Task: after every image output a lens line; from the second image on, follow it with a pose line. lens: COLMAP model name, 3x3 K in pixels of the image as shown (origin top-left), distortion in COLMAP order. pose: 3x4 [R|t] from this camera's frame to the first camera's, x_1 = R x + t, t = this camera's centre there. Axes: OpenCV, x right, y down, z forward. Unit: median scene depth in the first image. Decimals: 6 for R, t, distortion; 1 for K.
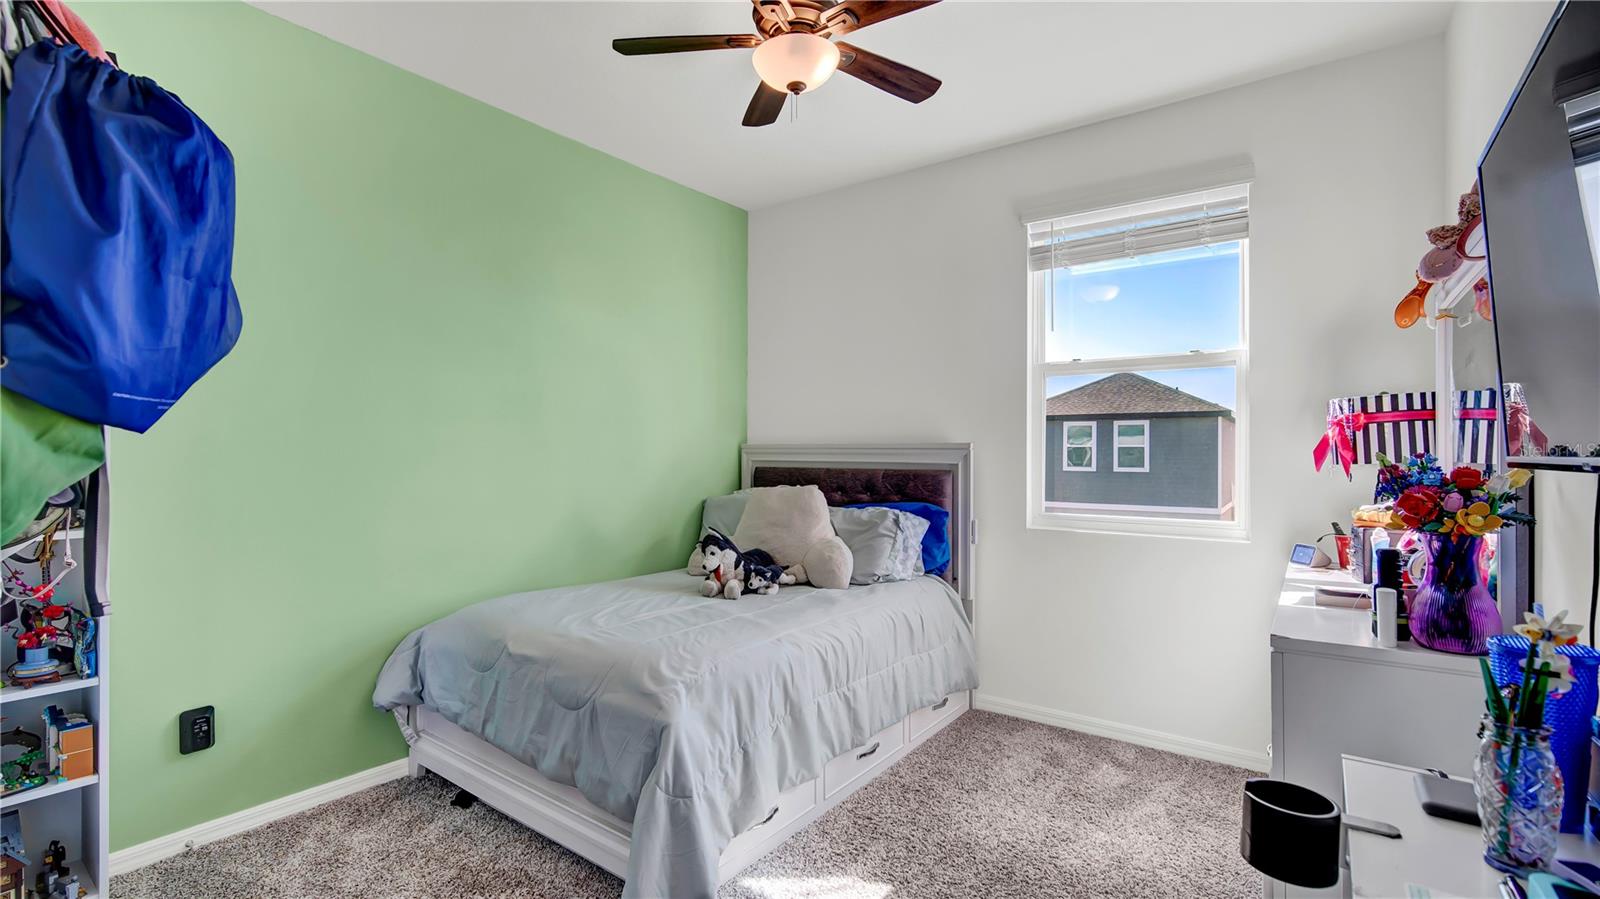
lens RADIAL K [[712.3, 0, 795.0], [0, 712.3, 448.2], [0, 0, 1]] dist [-0.013102, 0.003149]
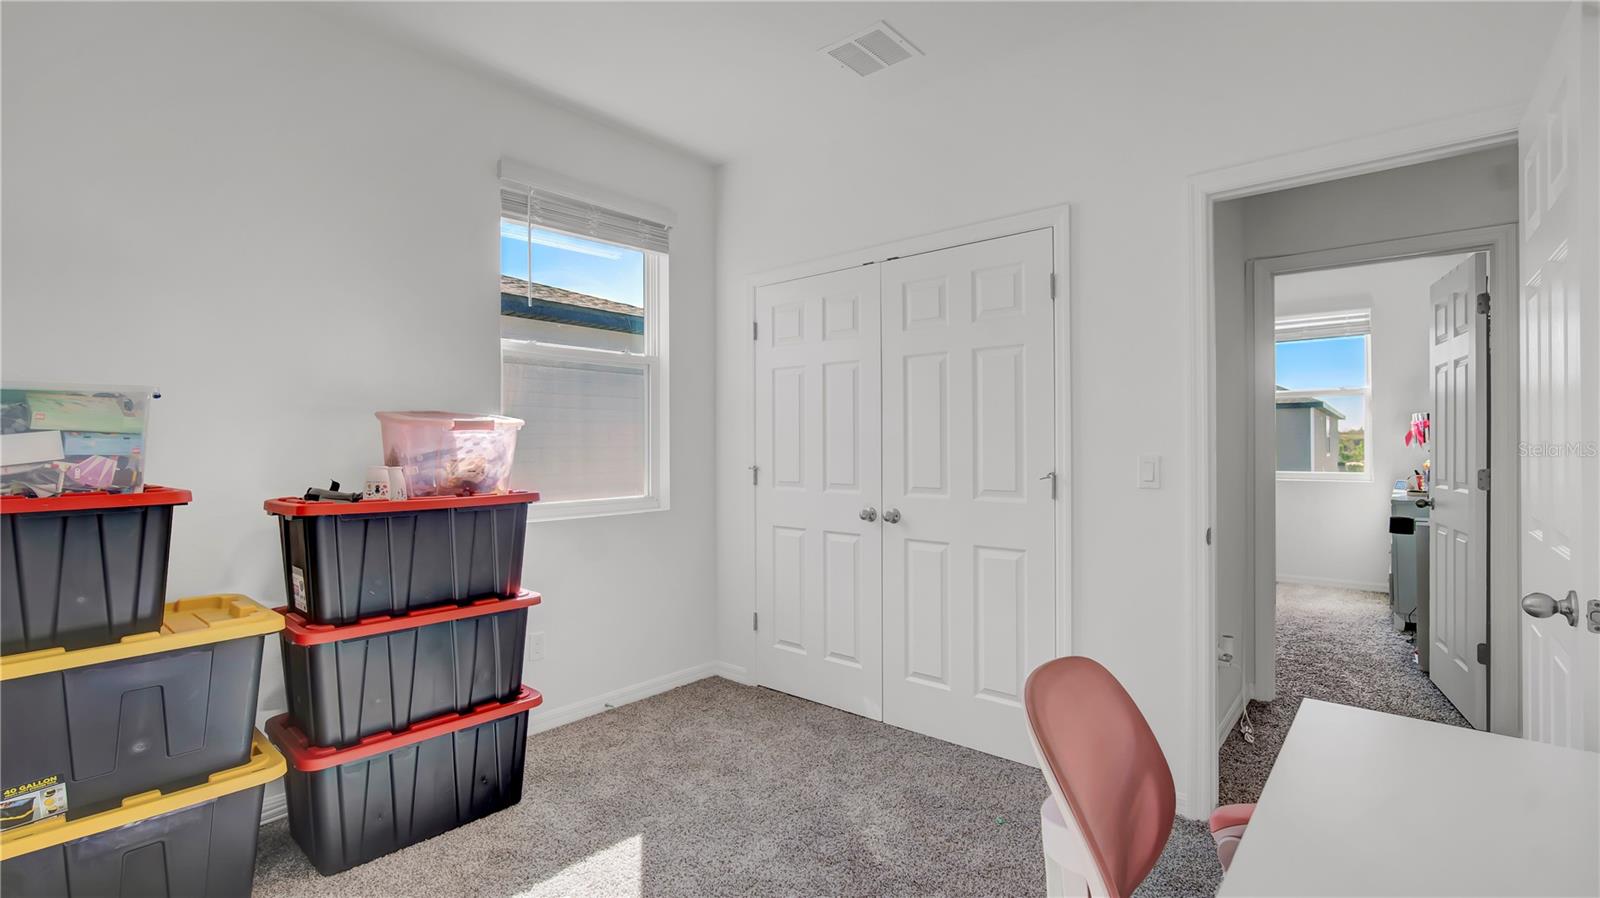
lens RADIAL K [[712.3, 0, 796.0], [0, 712.3, 433.6], [0, 0, 1]] dist [-0.013102, 0.003149]
pose [[0.997533, -0.004534, -0.070047, -0.933936], [0.004069, 0.999969, -0.006768, -0.000476], [0.070076, 0.006466, 0.997521, -1.232745]]
